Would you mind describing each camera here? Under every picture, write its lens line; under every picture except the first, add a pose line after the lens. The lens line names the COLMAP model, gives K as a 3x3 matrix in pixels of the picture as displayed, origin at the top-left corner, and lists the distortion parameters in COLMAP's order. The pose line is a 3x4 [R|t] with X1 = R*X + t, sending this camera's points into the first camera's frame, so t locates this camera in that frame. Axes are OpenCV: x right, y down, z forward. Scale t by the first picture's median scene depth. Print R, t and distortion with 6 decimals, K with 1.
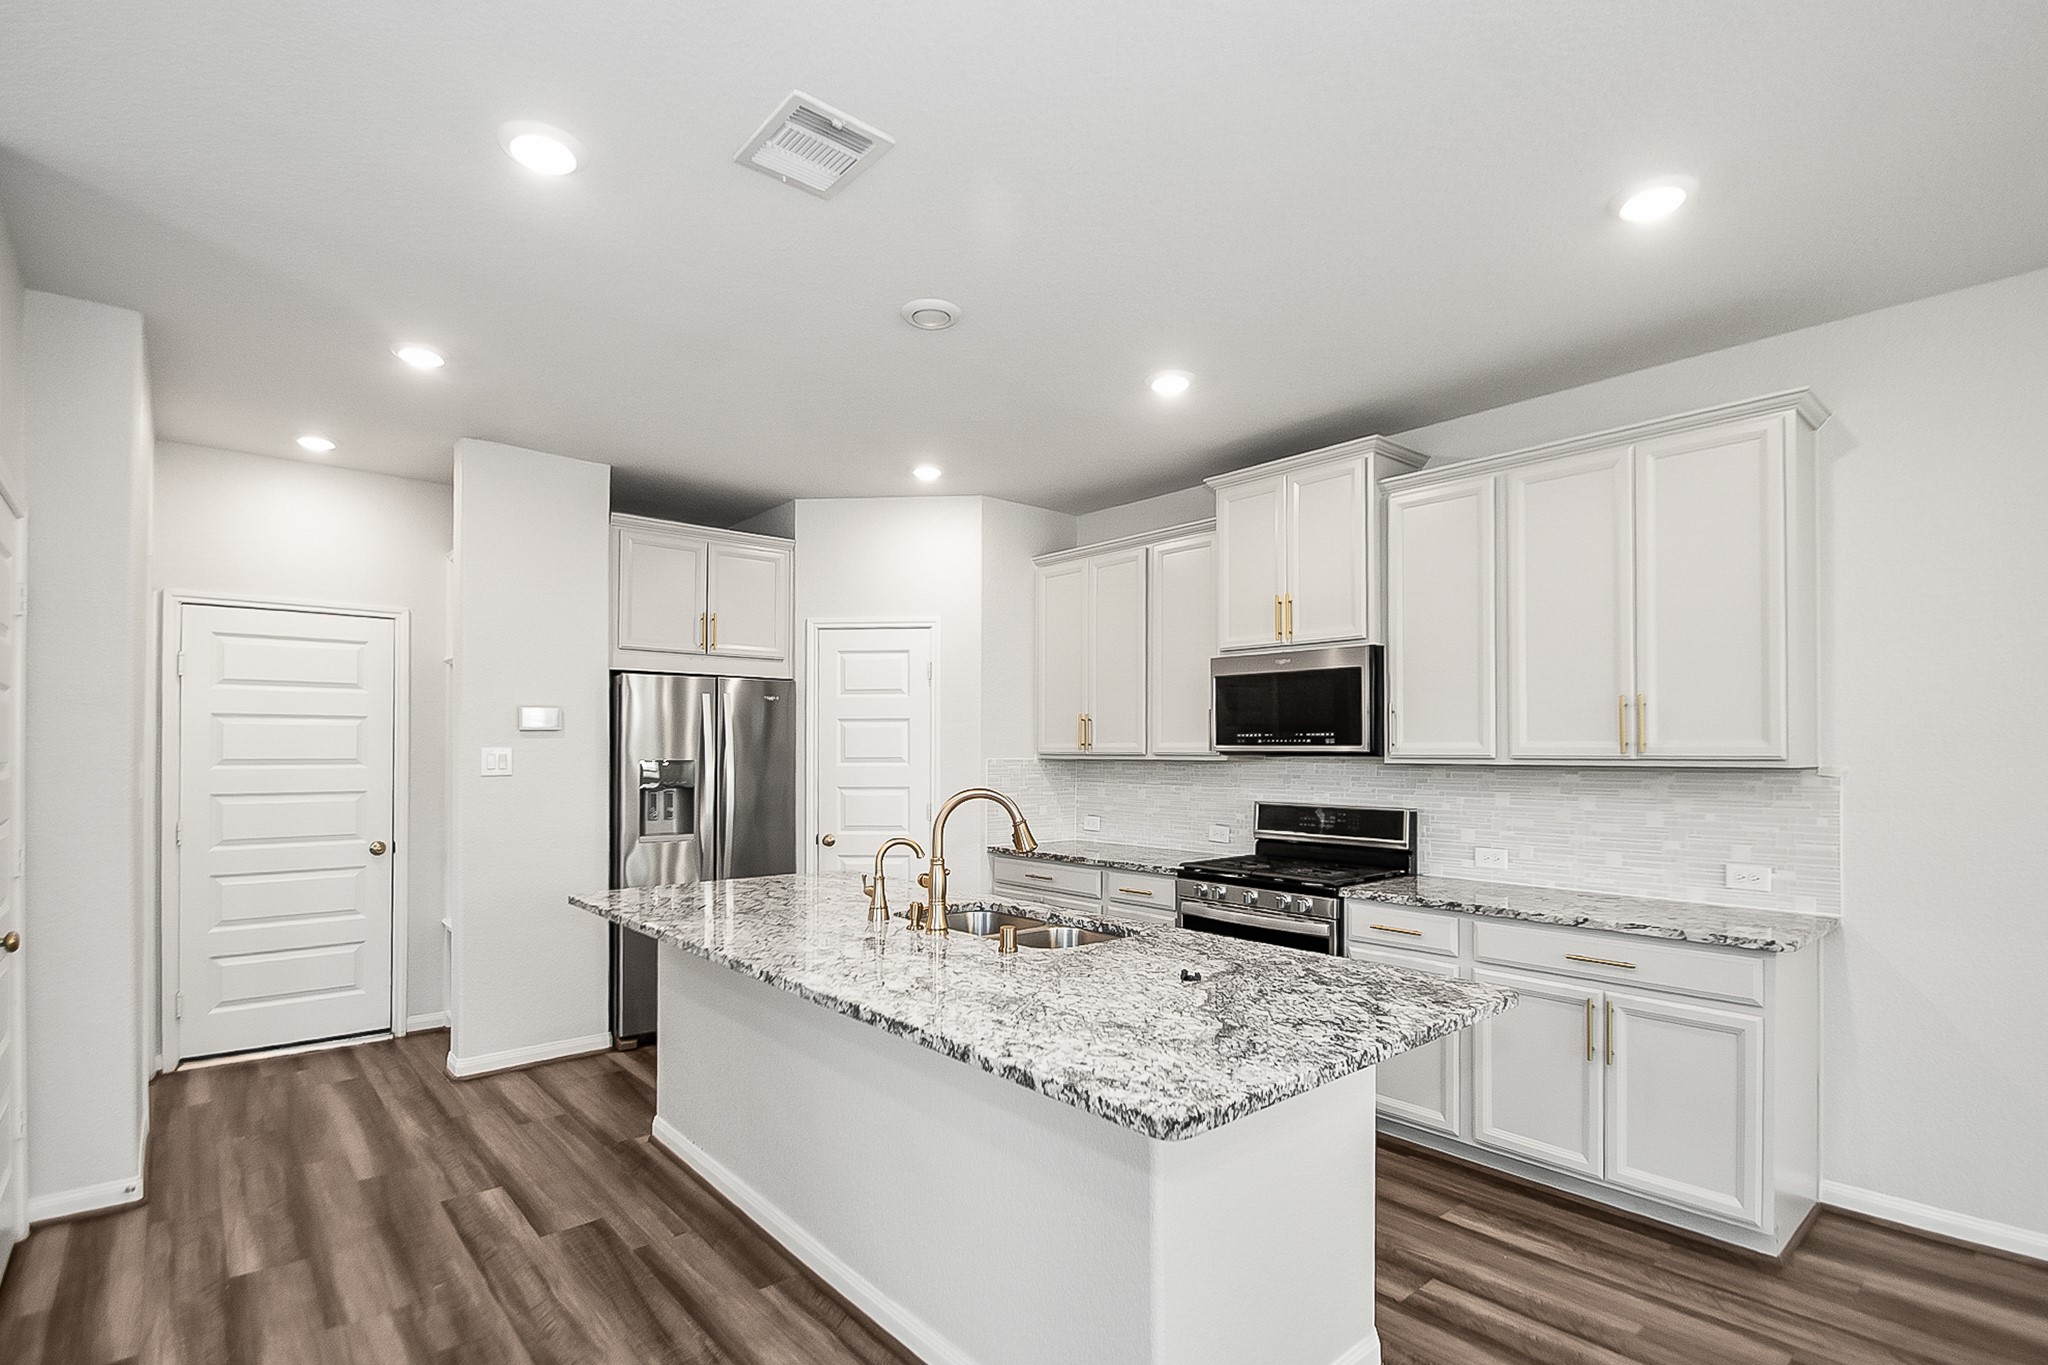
lens RADIAL K [[965.4, 0, 1024.6], [0, 965.4, 737.6], [0, 0, 1]] dist [-0.003854, -0.000096]
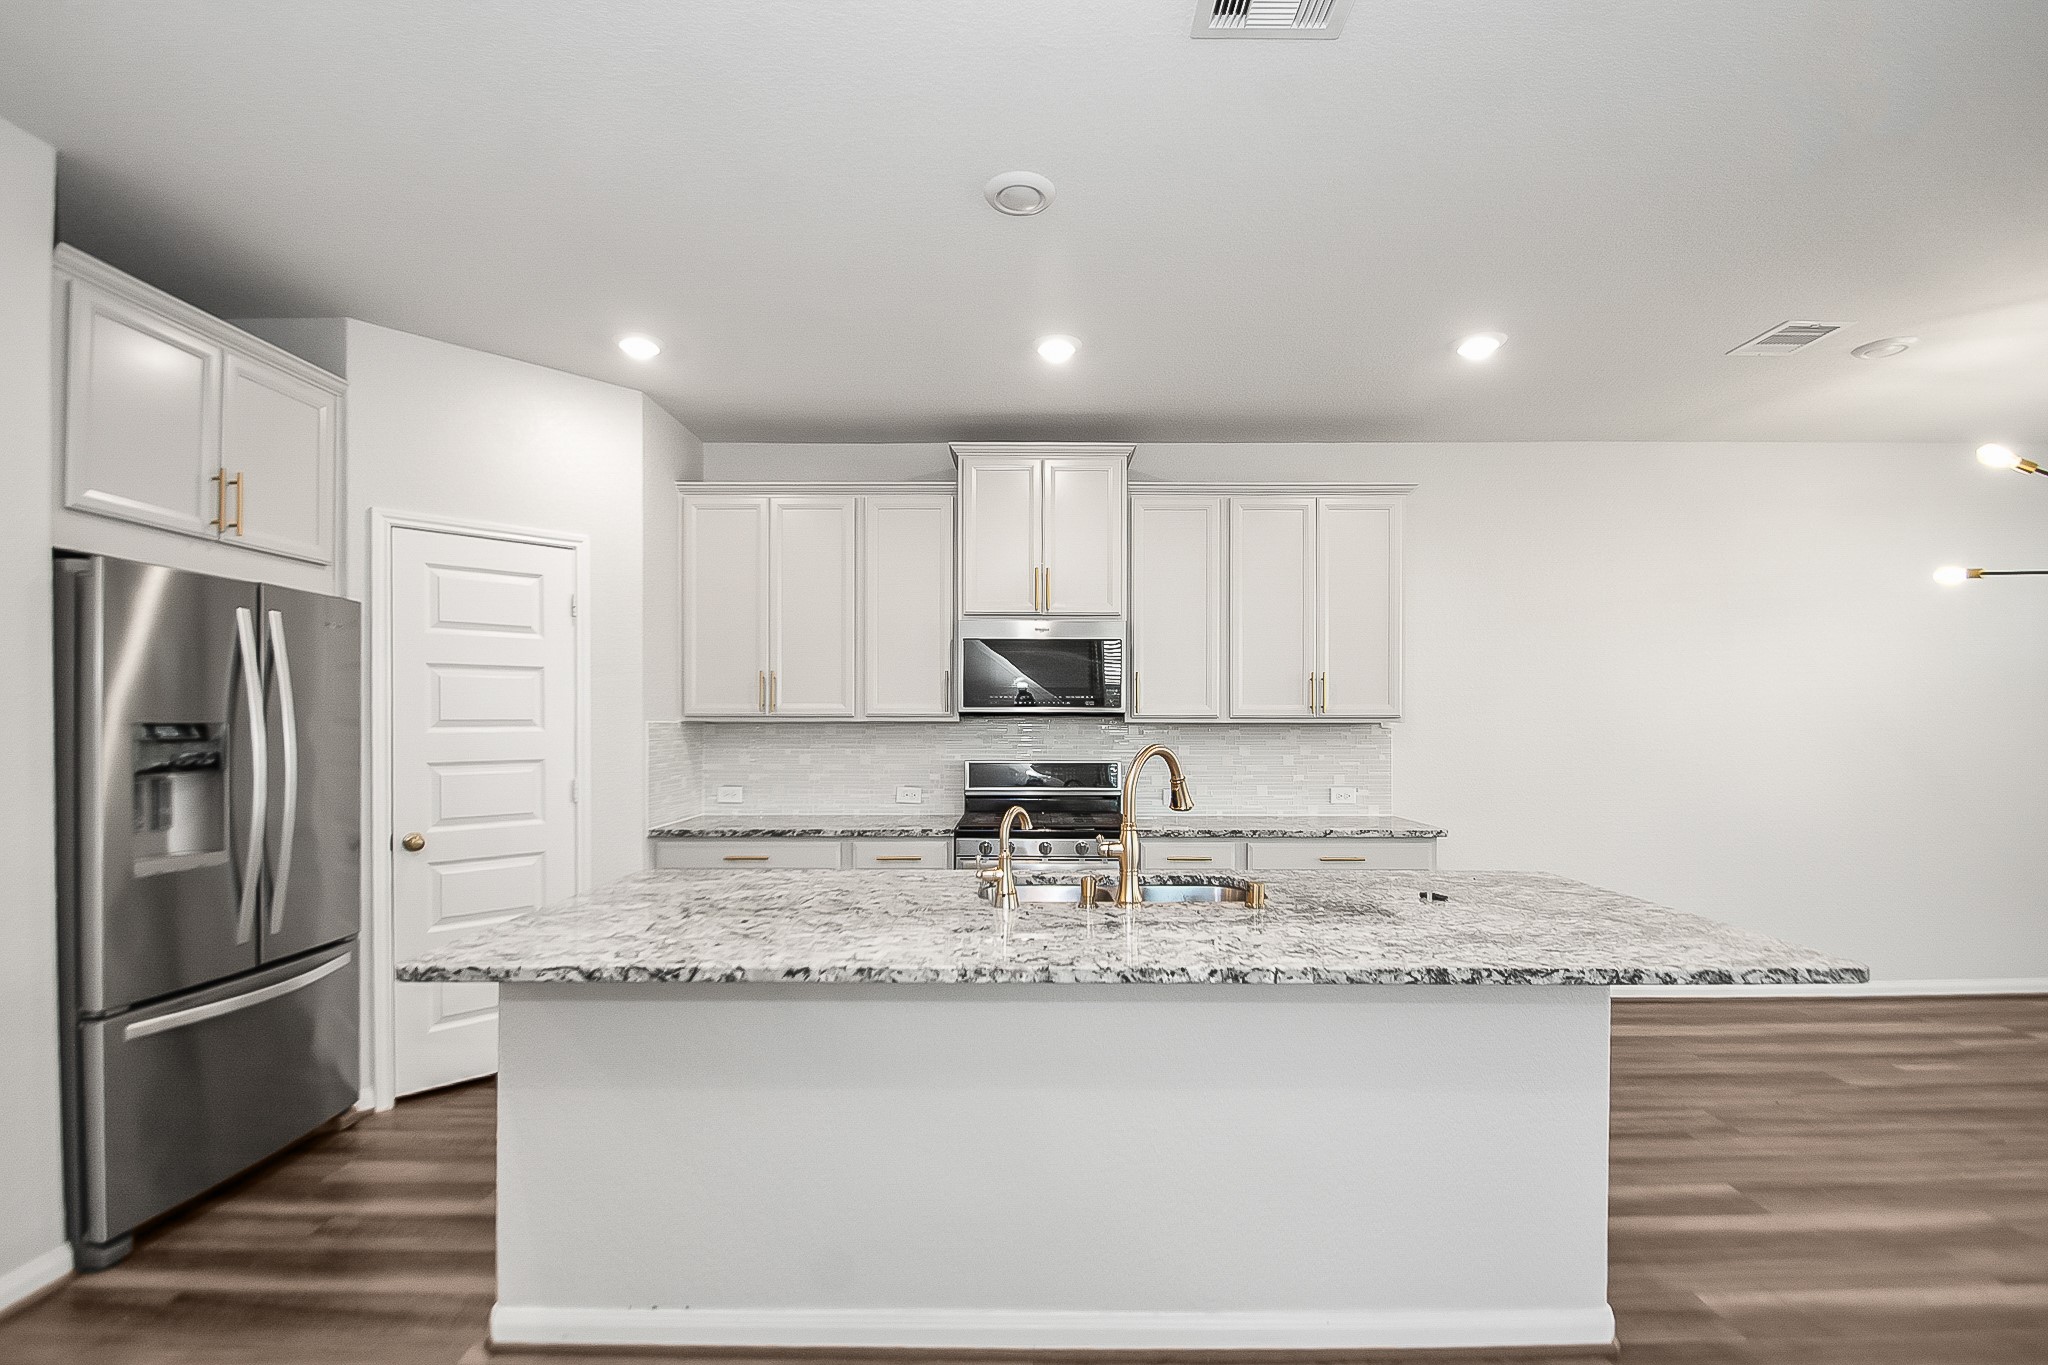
lens RADIAL K [[904.7, 0, 1024.5], [0, 904.7, 728.0], [0, 0, 1]] dist [0.009325, -0.012394]
pose [[0.663296, -0.005638, 0.748336, -0.518355], [-0.009402, 0.999830, 0.015866, 0.016327], [-0.748298, -0.017560, 0.663131, 0.343633]]
